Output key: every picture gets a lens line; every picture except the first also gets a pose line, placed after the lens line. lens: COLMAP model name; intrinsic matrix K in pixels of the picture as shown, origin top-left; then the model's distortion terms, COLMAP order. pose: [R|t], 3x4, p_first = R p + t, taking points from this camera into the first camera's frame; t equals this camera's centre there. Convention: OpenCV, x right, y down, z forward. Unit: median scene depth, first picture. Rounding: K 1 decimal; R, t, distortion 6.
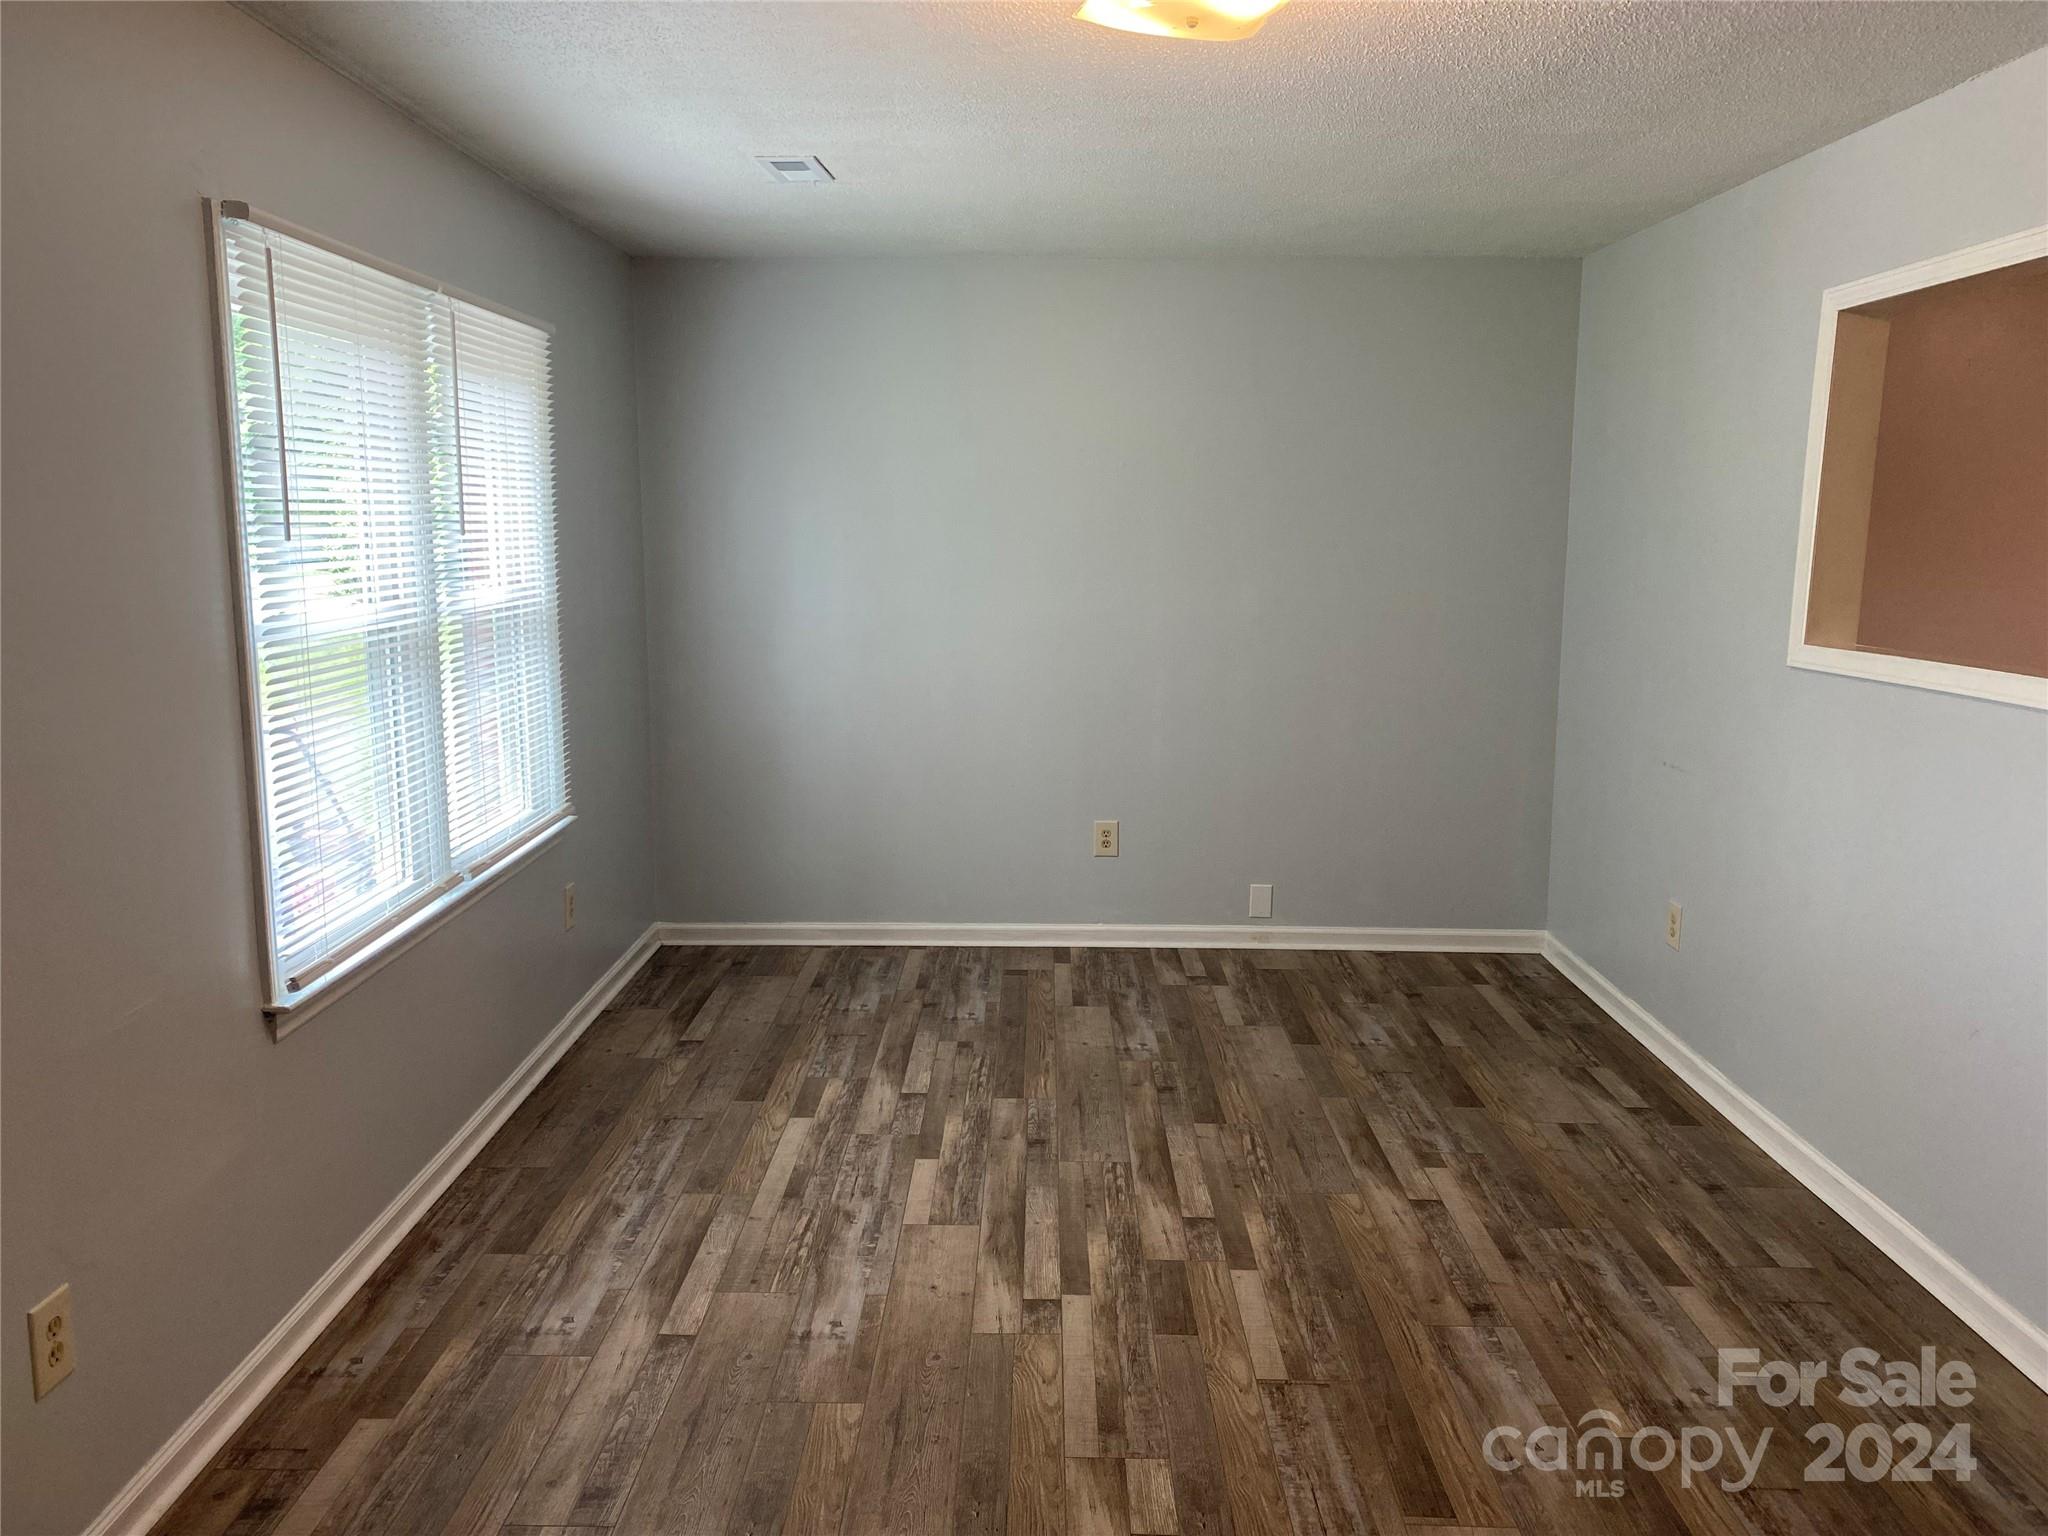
lens RADIAL K [[1557.3, 0, 1003.1], [0, 1557.3, 760.4], [0, 0, 1]] dist [0.051028, -0.053974]
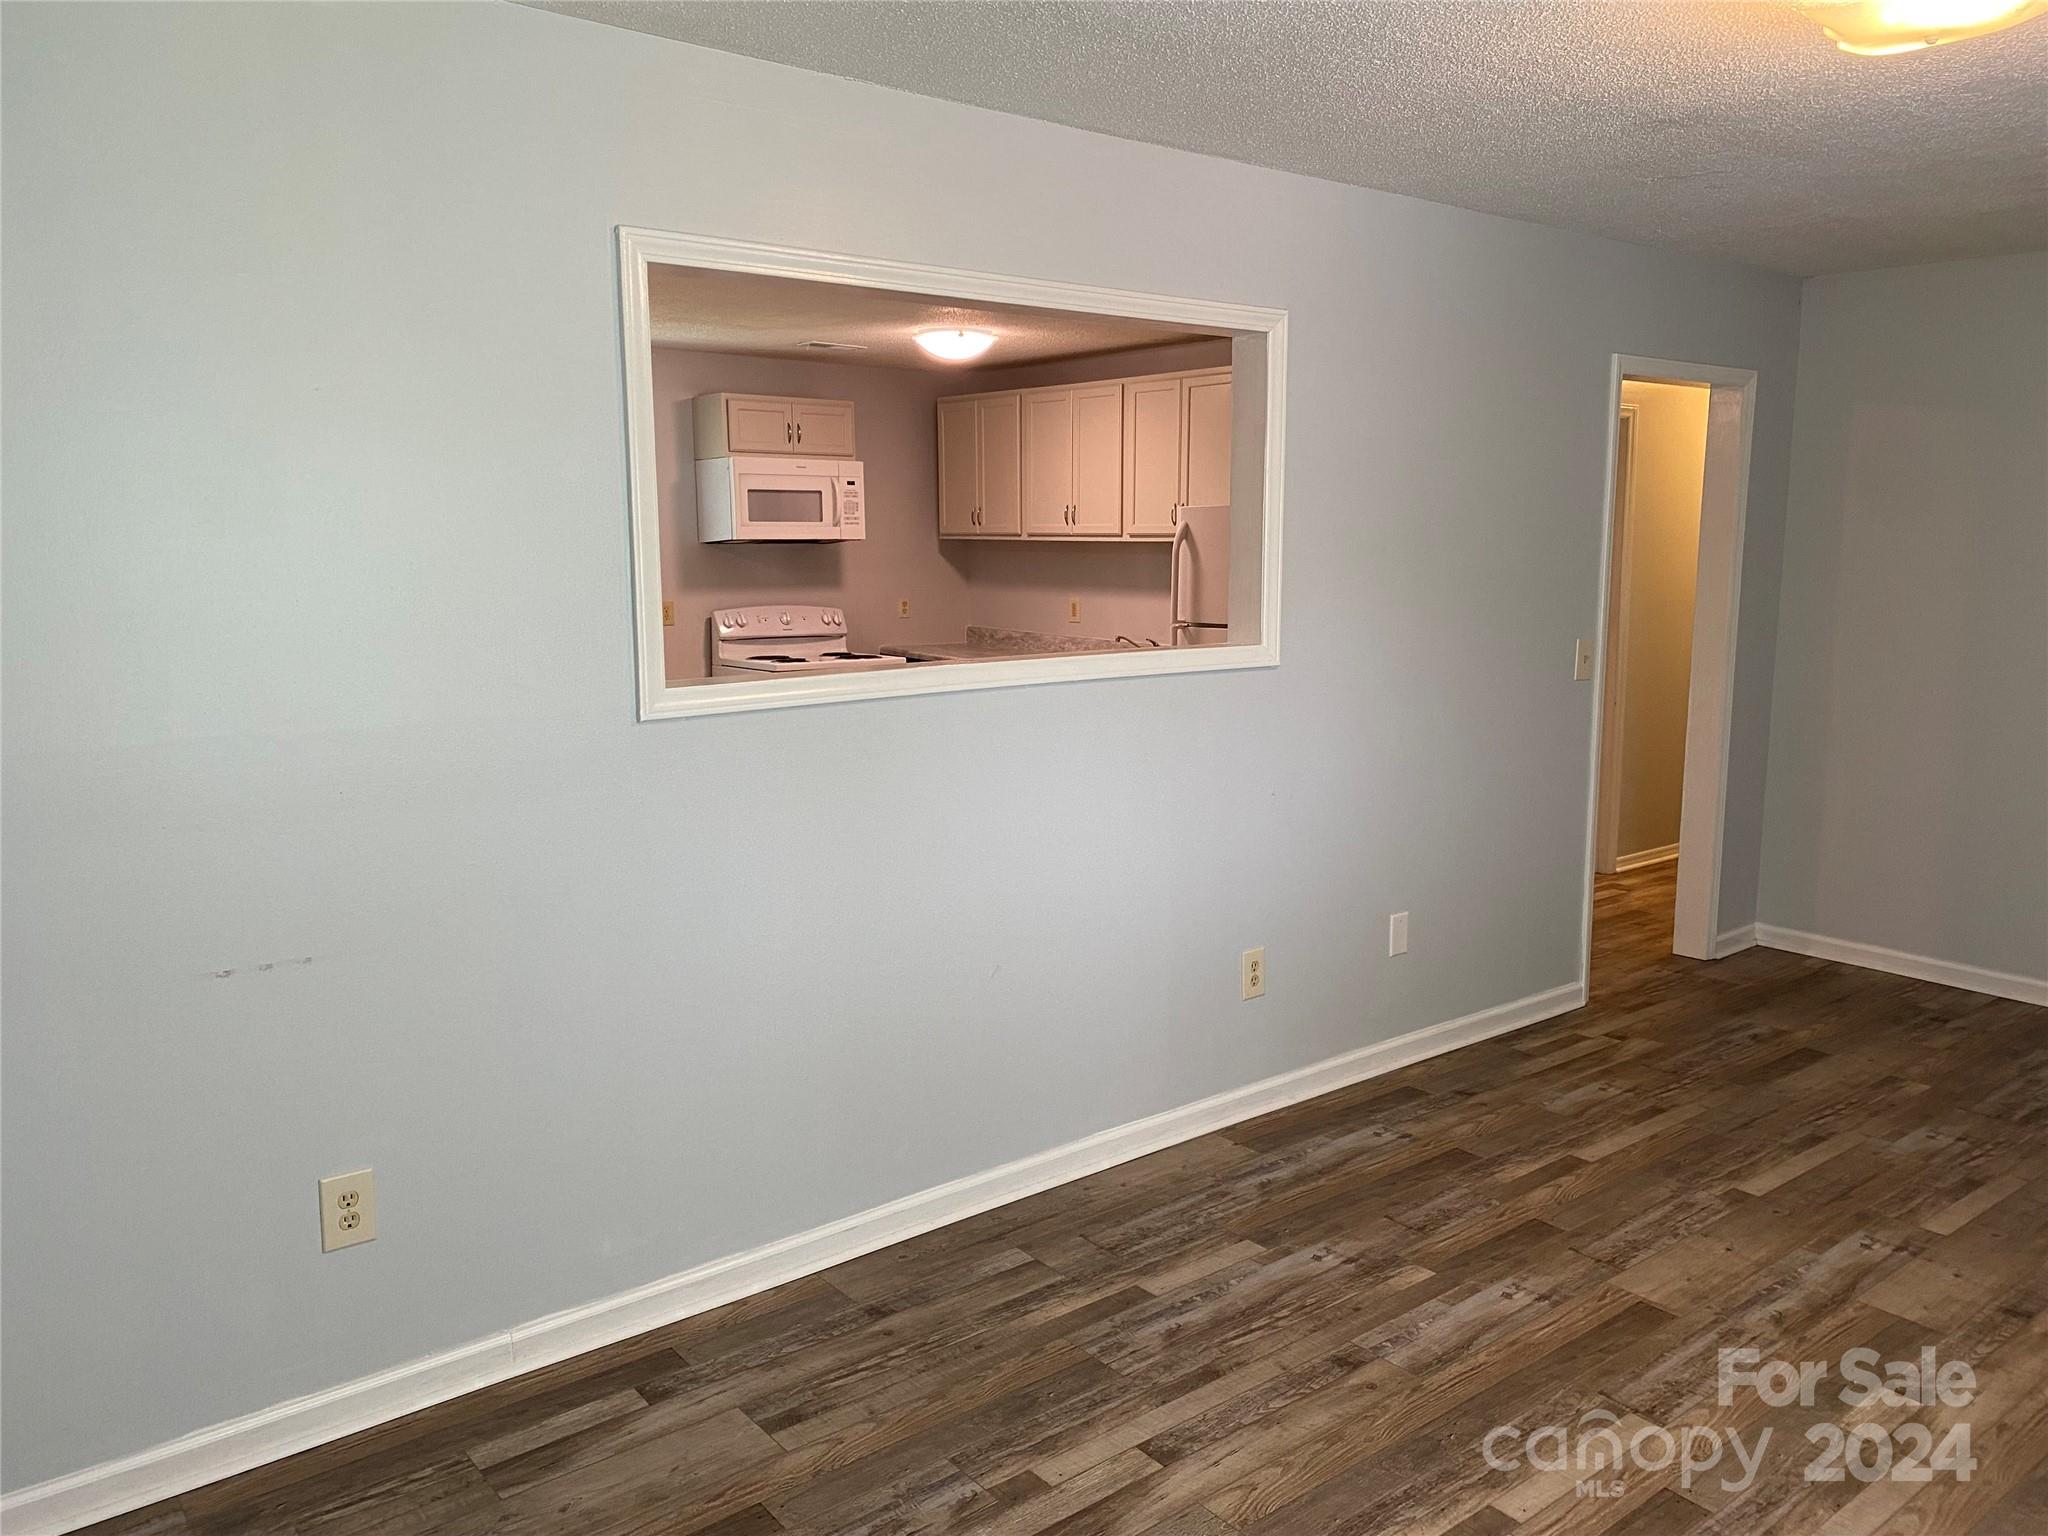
lens RADIAL K [[1557.3, 0, 1029.0], [0, 1557.3, 764.1], [0, 0, 1]] dist [0.051028, -0.053974]
pose [[-0.652621, -0.124121, 0.747449, -0.216520], [0.109043, 0.960836, 0.254764, -0.239856], [-0.749797, 0.247768, -0.613527, 1.513560]]
